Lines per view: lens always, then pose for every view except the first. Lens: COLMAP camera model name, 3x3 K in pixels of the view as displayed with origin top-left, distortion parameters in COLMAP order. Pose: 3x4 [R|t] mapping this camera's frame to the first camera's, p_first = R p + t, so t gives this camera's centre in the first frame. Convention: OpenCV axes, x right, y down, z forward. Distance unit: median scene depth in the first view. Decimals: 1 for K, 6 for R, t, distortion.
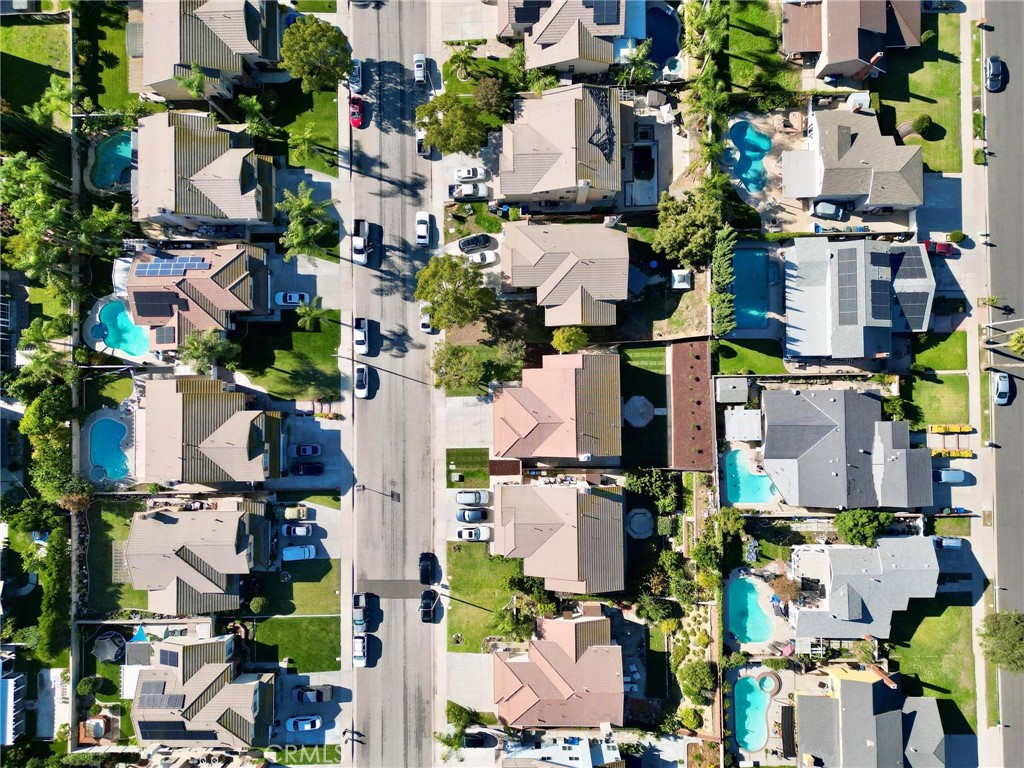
lens RADIAL K [[737.2, 0, 512.0], [0, 737.2, 384.0], [0, 0, 1]] dist [0.033138, -0.000803]
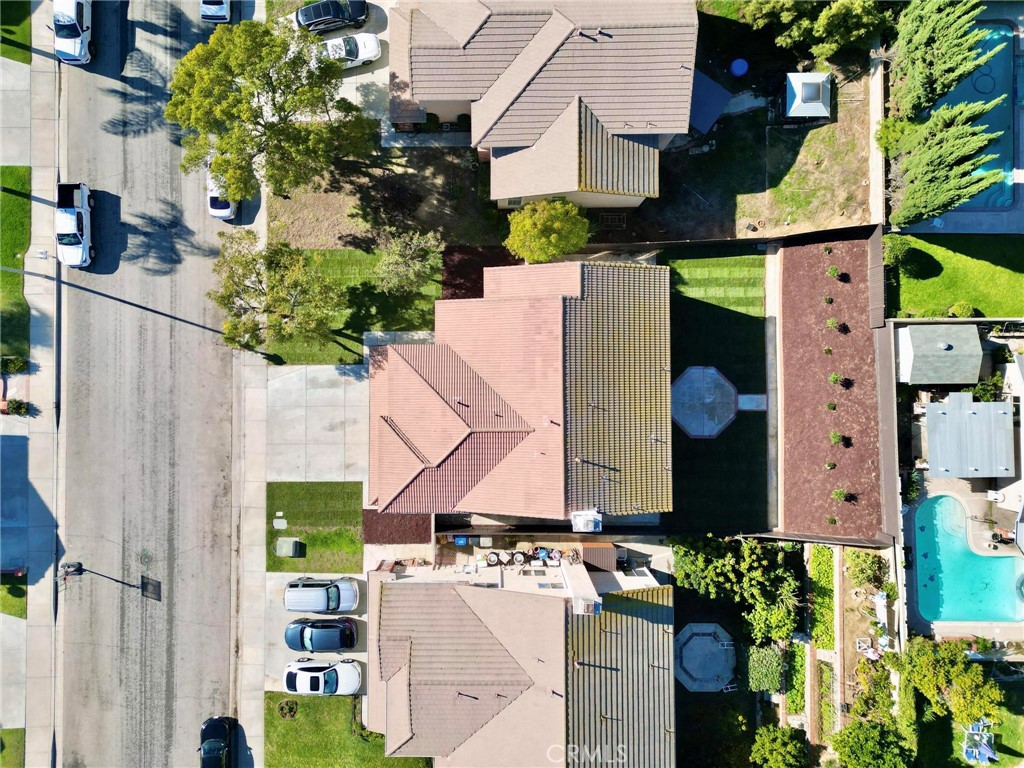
lens RADIAL K [[737.2, 0, 512.0], [0, 737.2, 384.0], [0, 0, 1]] dist [0.033138, -0.000803]
pose [[0.998445, 0.006324, 0.055378, 0.033742], [-0.008726, 0.999027, 0.043231, 0.008612], [-0.055051, -0.043647, 0.997529, 0.564206]]
